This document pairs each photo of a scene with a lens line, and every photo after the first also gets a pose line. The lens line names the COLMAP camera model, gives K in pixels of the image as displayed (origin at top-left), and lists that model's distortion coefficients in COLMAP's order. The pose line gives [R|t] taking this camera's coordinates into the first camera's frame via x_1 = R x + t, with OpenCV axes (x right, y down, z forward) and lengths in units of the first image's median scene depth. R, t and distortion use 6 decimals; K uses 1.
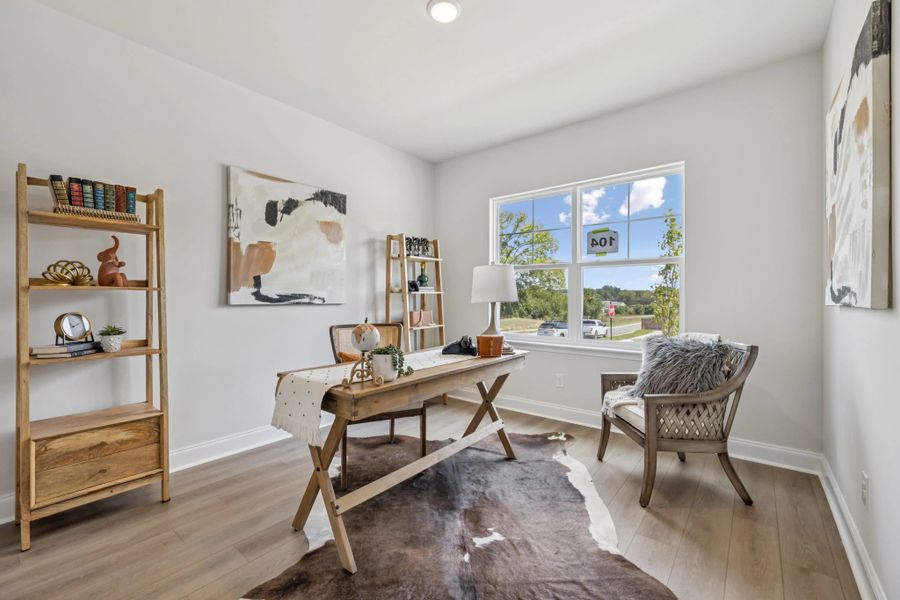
lens RADIAL K [[384.1, 0, 448.3], [0, 384.1, 296.4], [0, 0, 1]] dist [-0.000413, -0.000108]
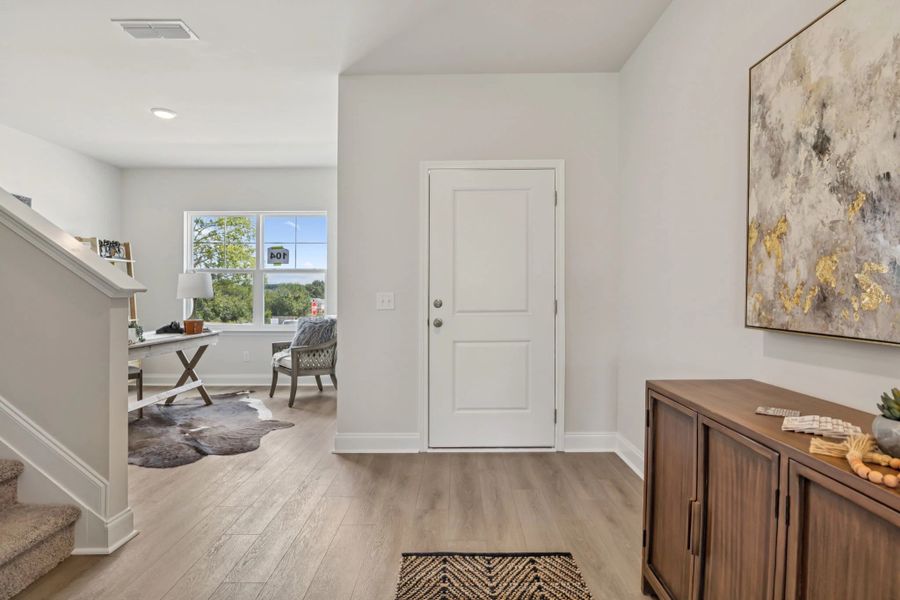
lens RADIAL K [[425.1, 0, 446.9], [0, 425.1, 297.1], [0, 0, 1]] dist [-0.002768, -0.000953]
pose [[0.763495, -0.004042, 0.645801, -0.199611], [-0.001525, 0.999966, 0.008061, -0.003586], [-0.645812, -0.007140, 0.763463, -0.875181]]
